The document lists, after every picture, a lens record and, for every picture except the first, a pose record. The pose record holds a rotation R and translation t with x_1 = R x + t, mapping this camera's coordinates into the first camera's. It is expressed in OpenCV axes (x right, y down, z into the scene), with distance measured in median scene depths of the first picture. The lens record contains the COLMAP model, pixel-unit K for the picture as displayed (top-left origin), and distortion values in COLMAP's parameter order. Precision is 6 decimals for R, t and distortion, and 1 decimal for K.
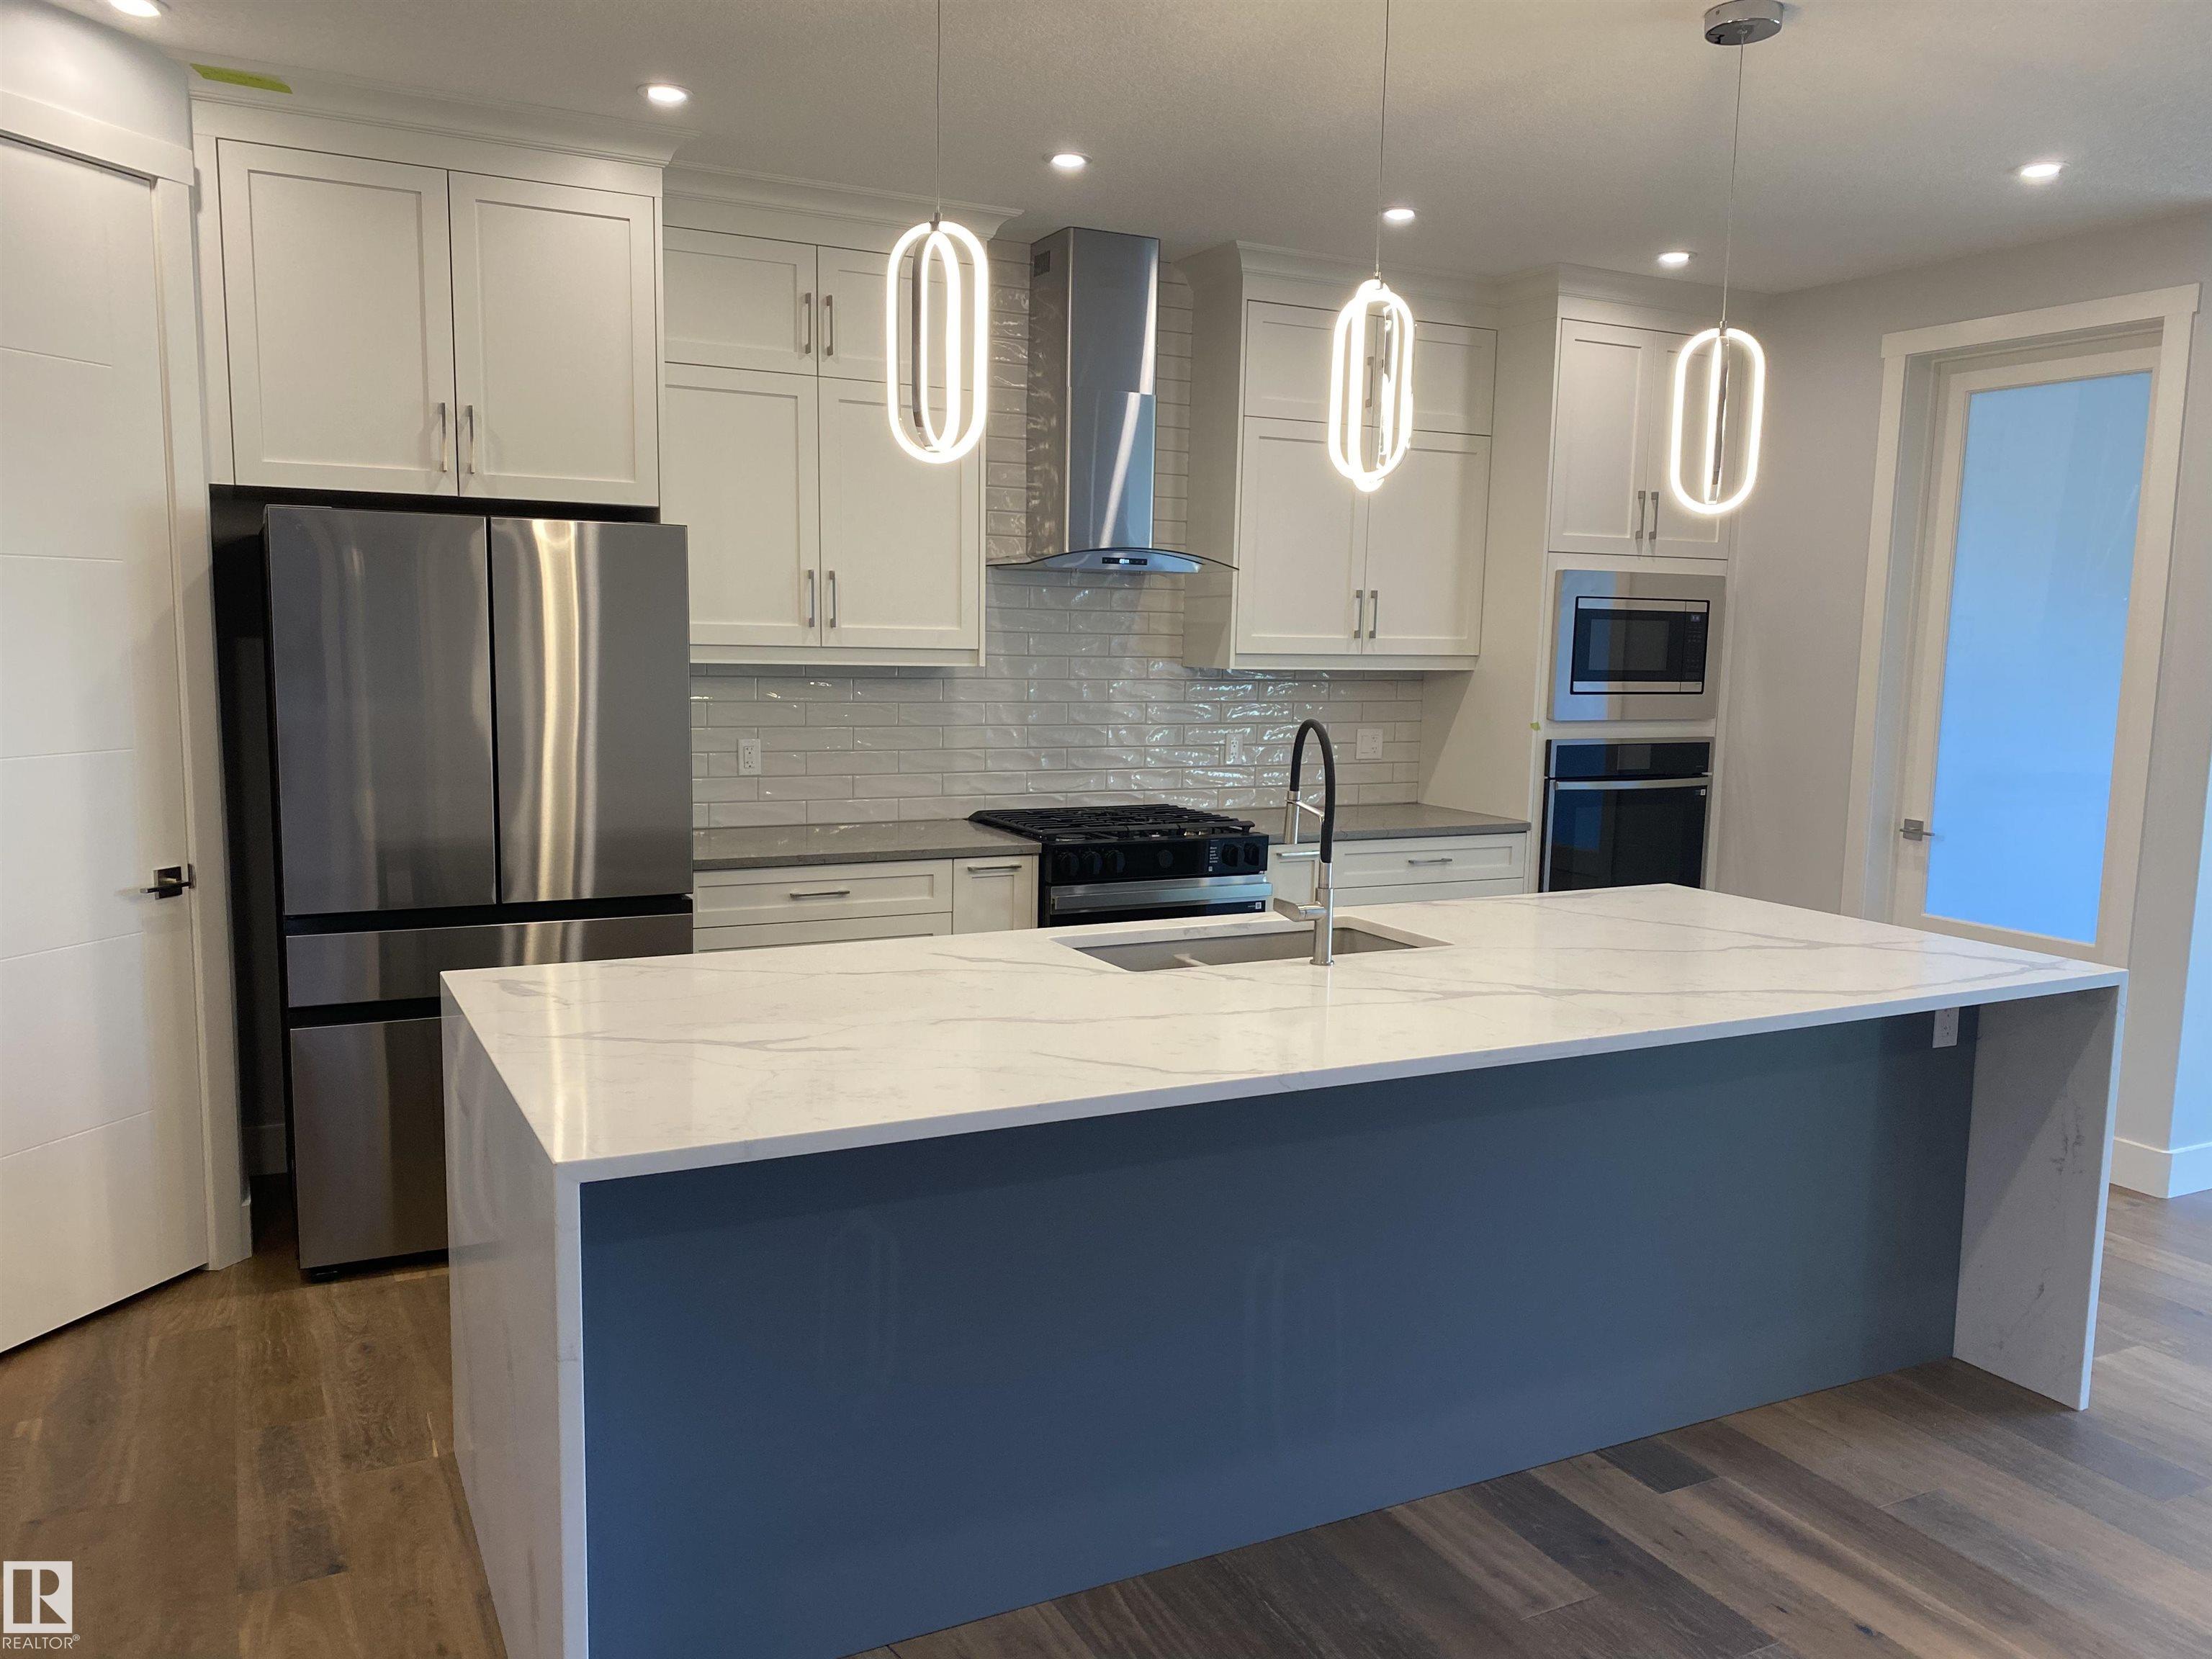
lens RADIAL K [[1687.6, 0, 1156.2], [0, 1687.6, 821.0], [0, 0, 1]] dist [0.140496, -0.222504]
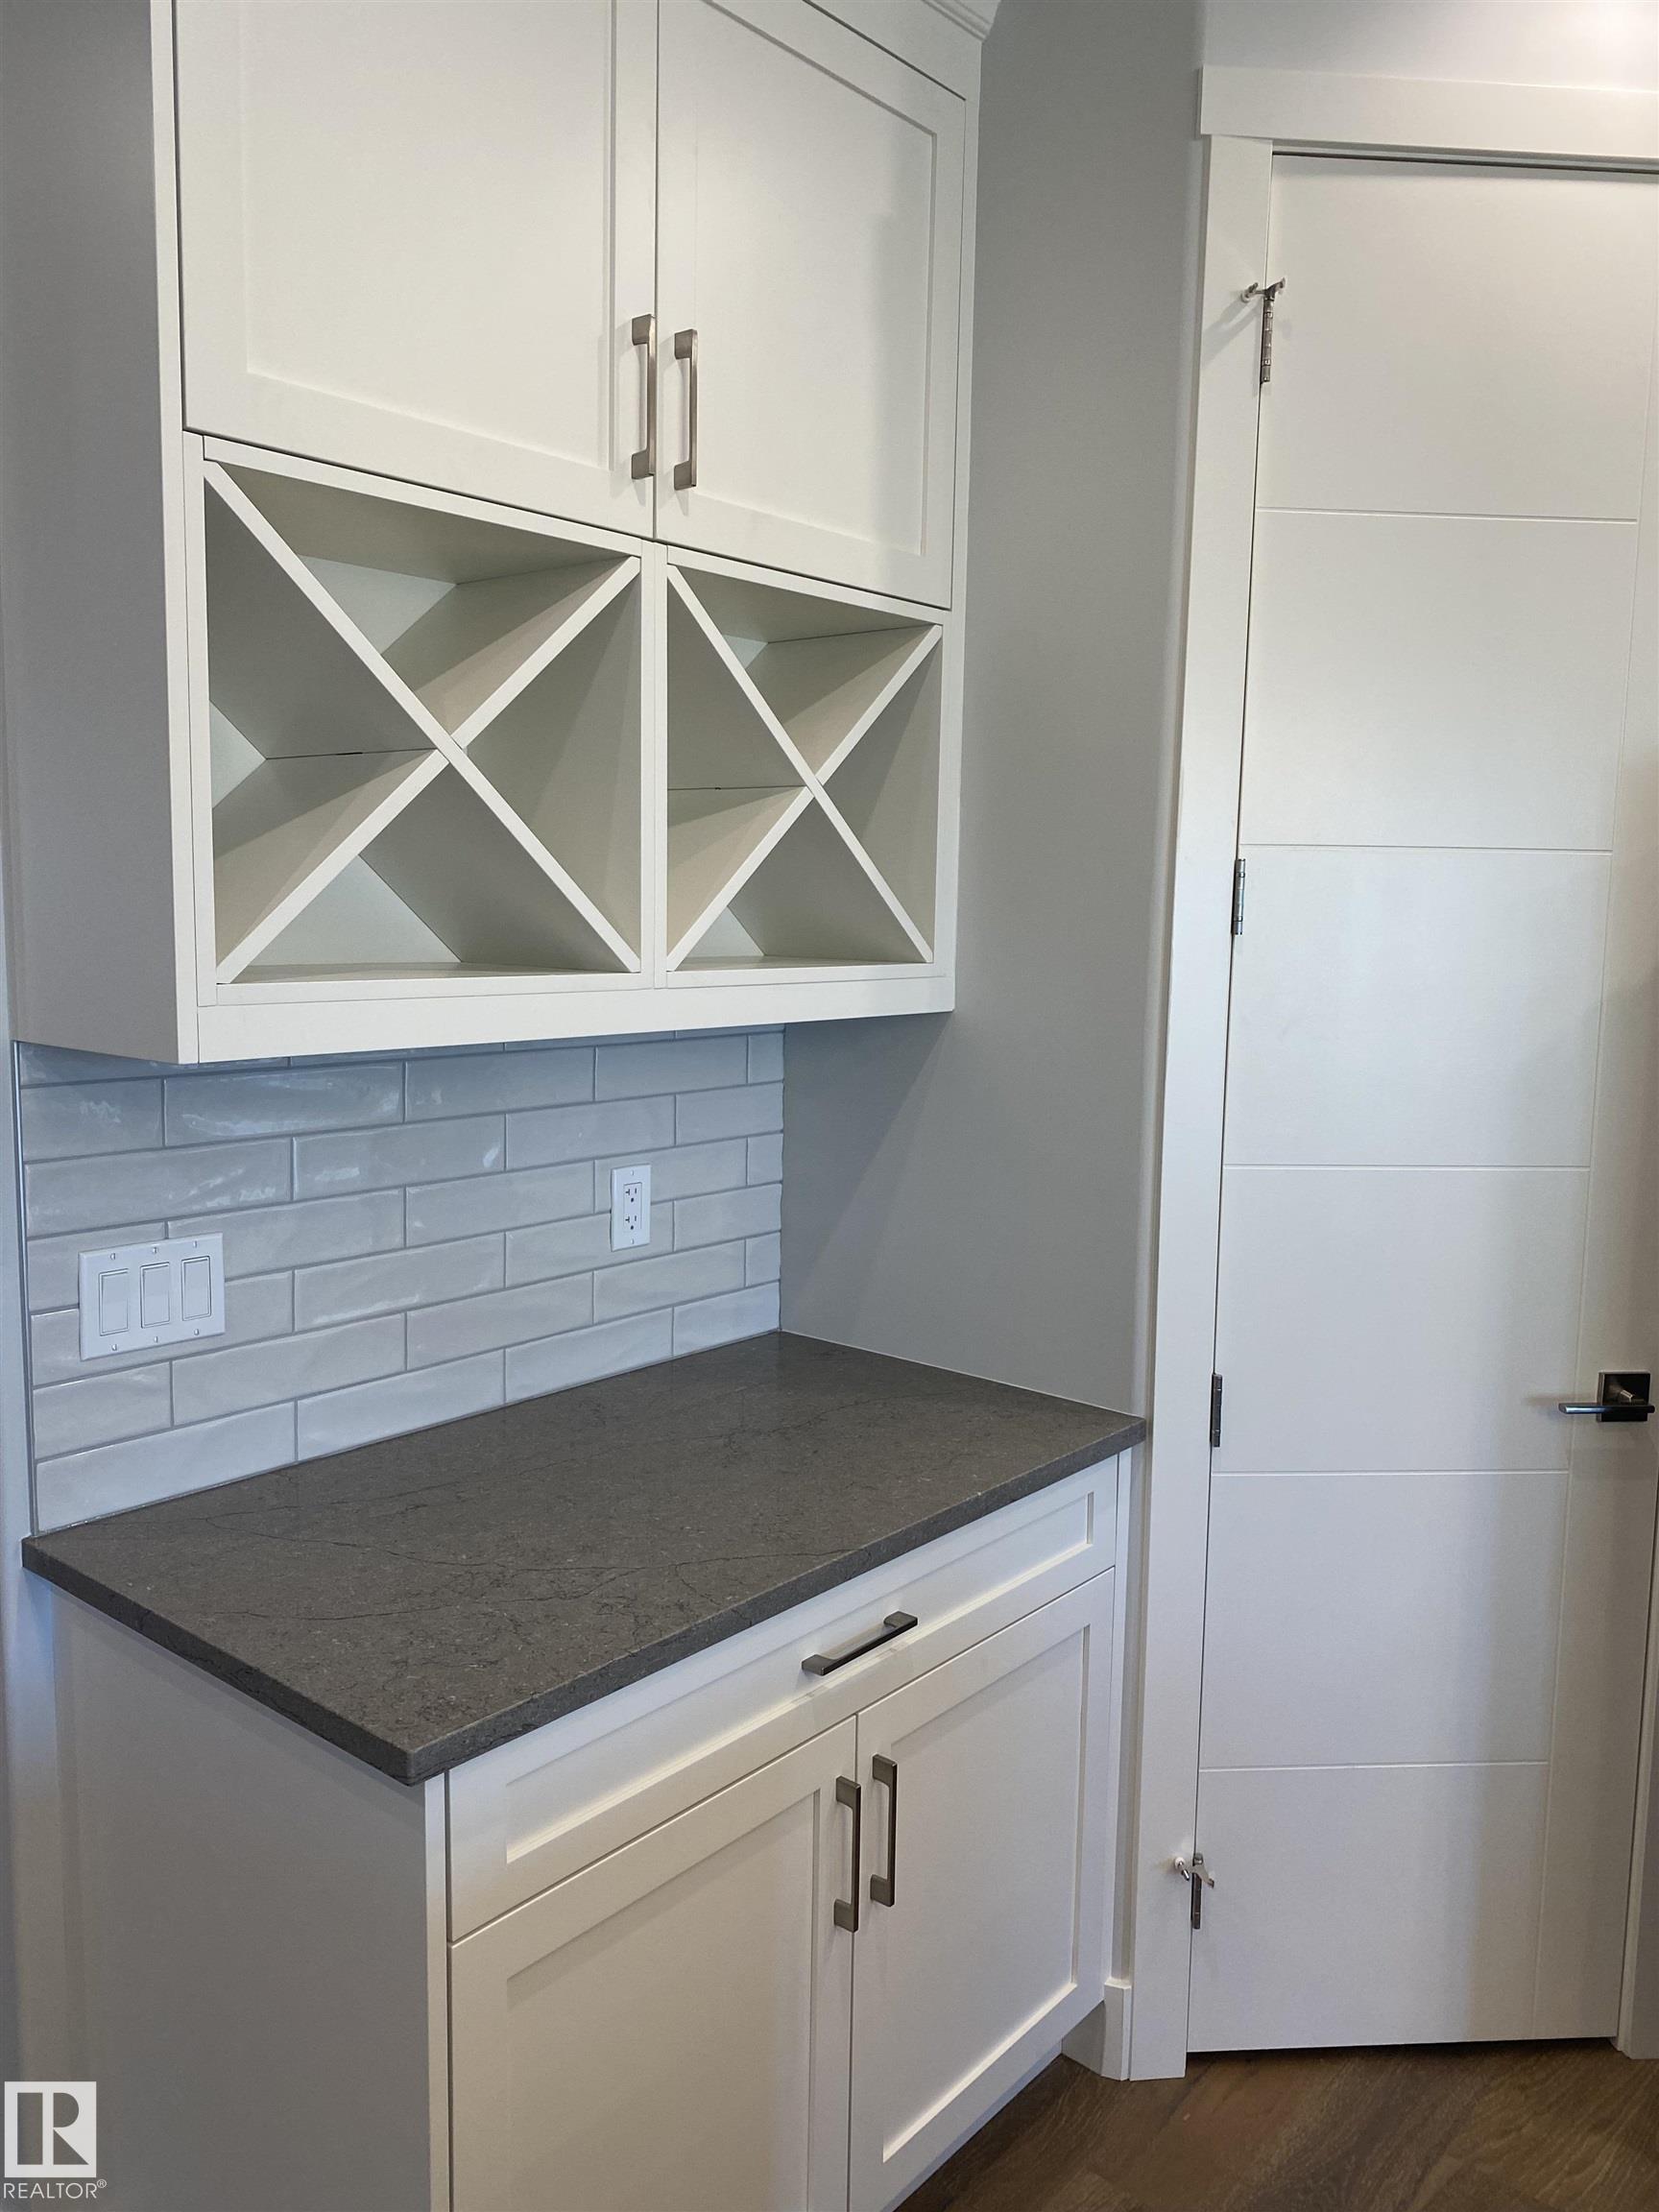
lens RADIAL K [[1743.0, 0, 829.5], [0, 1743.0, 1106.0], [0, 0, 1]] dist [0.040460, -0.002794]
pose [[0.366698, 0.099730, -0.924979, -0.093863], [-0.123705, 0.990636, 0.057768, -0.049756], [0.922079, 0.093241, 0.375602, 0.391506]]
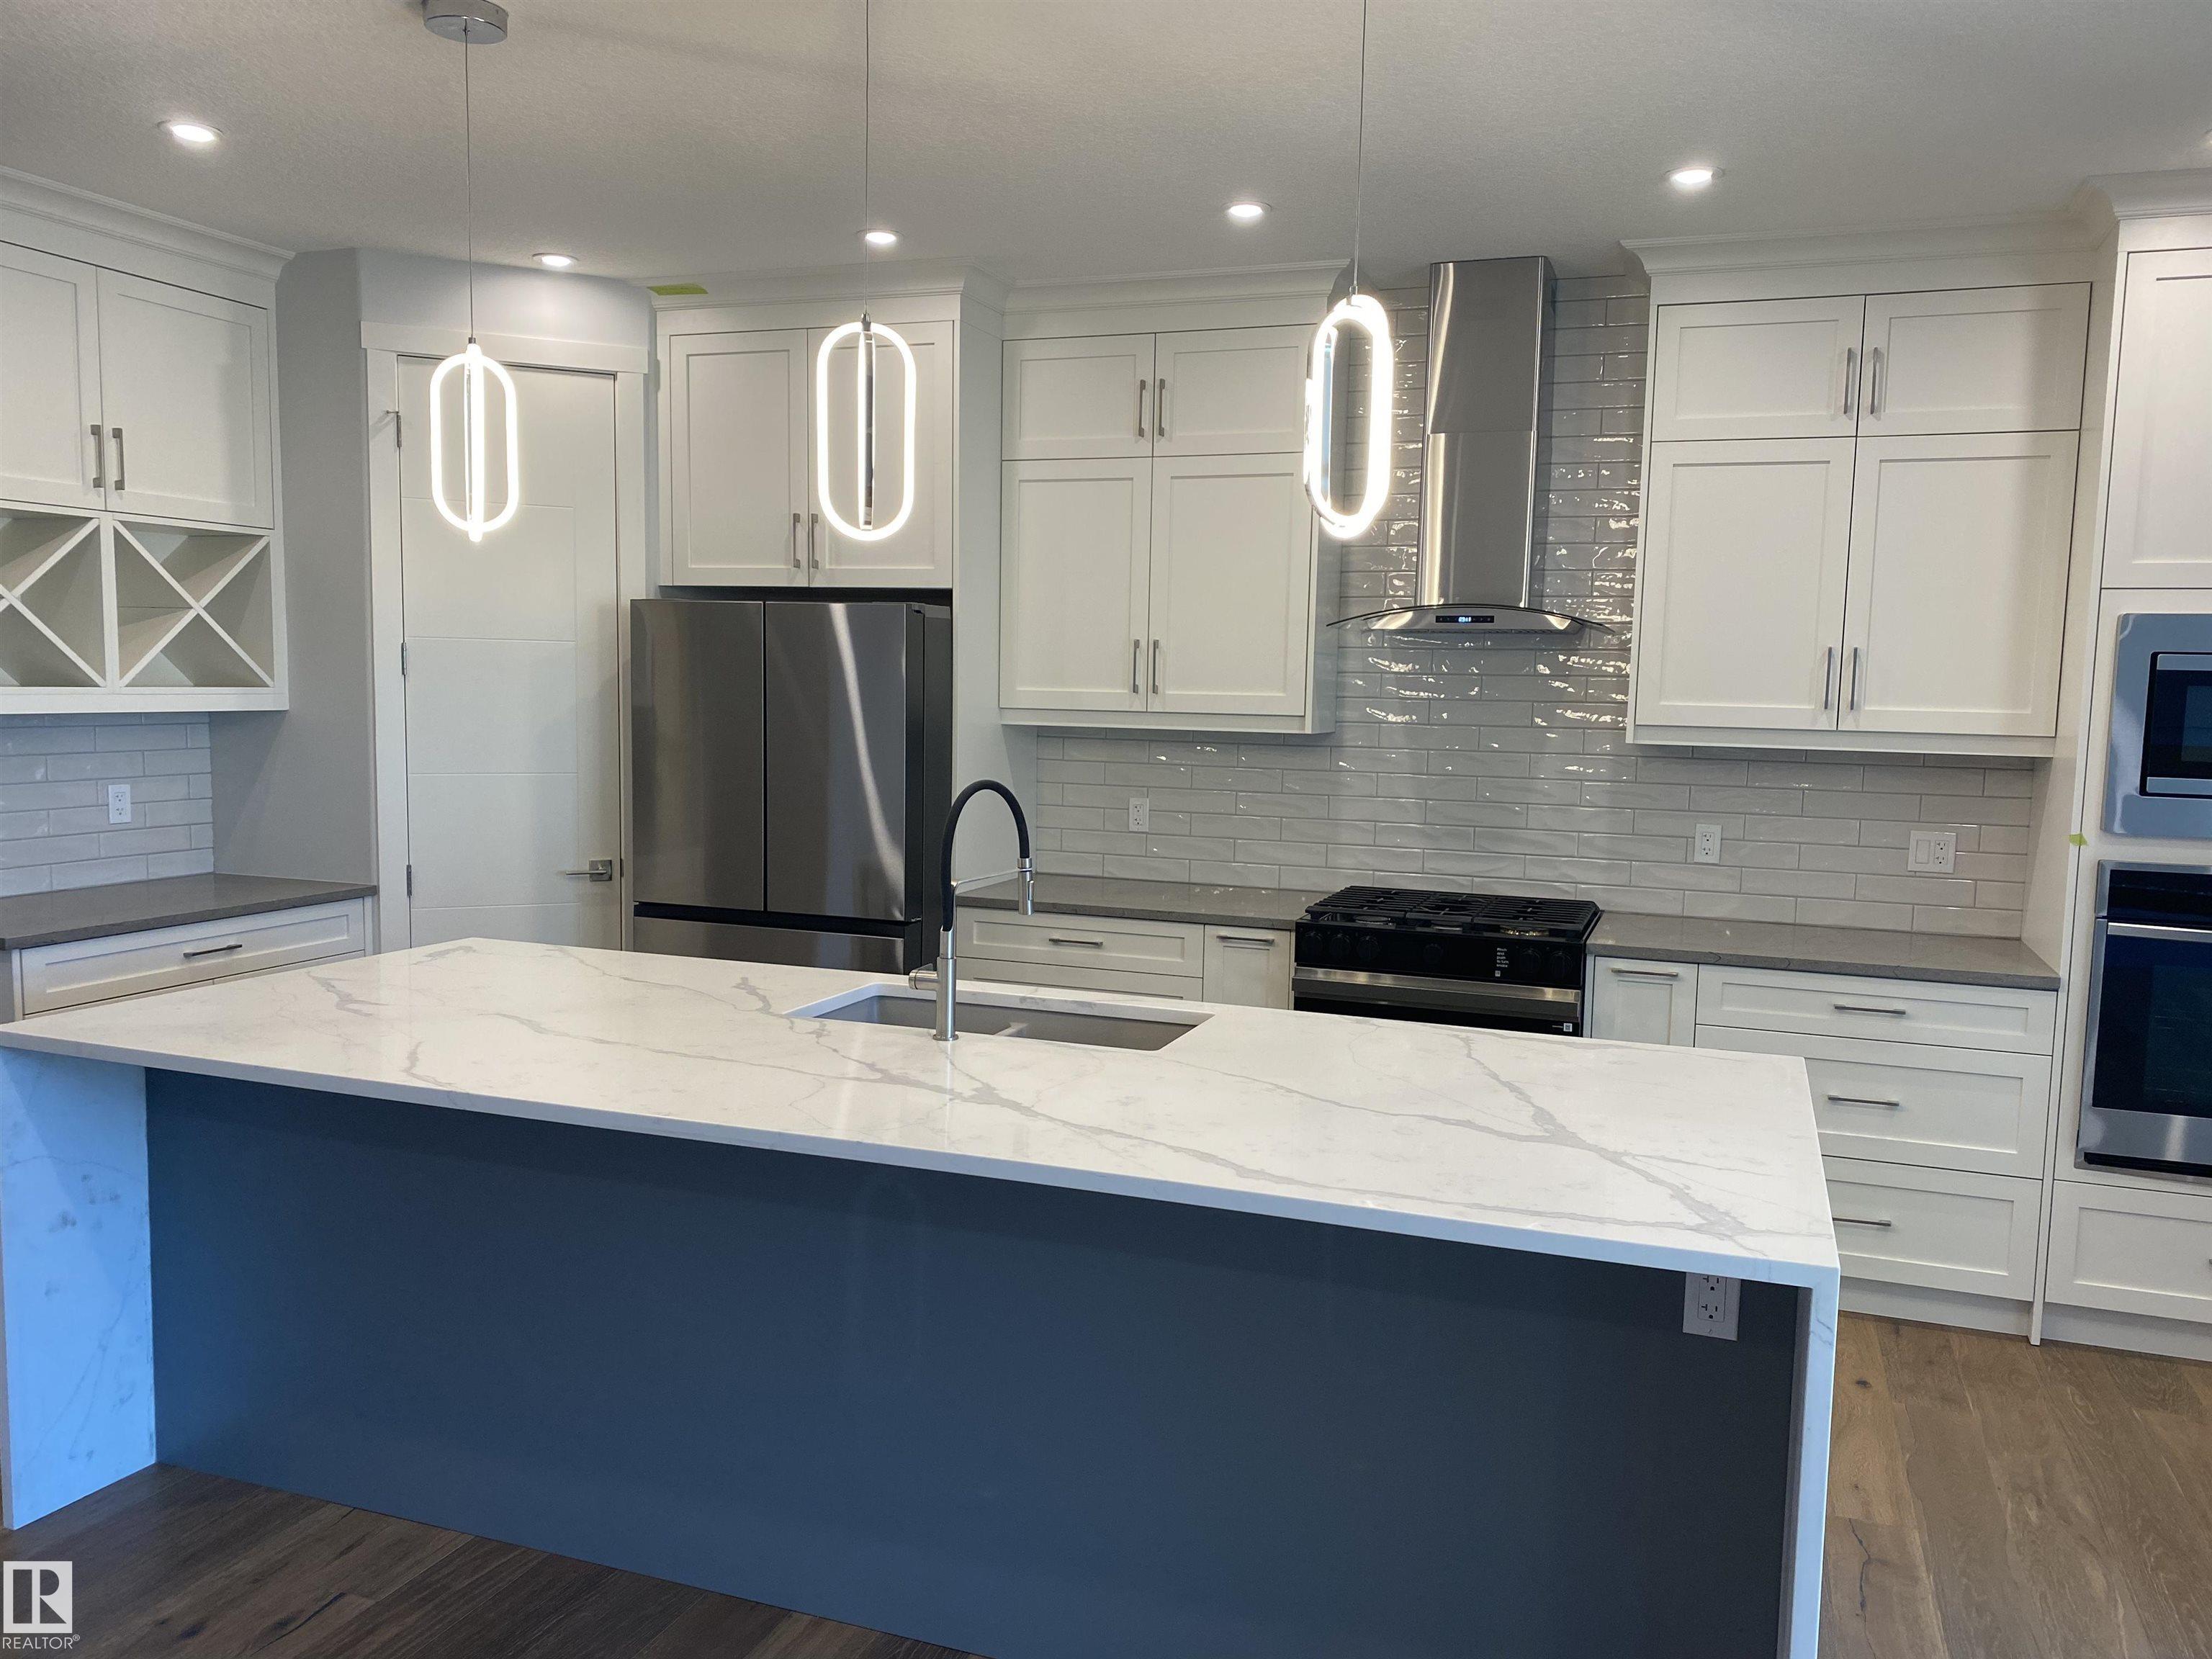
lens RADIAL K [[1673.1, 0, 1106.0], [0, 1673.1, 829.5], [0, 0, 1]] dist [0.044522, -0.057635]
pose [[0.665396, 0.060372, -0.744045, 0.555831], [-0.094840, 0.995484, -0.004041, -0.023070], [0.740441, 0.073254, 0.668117, 0.294899]]
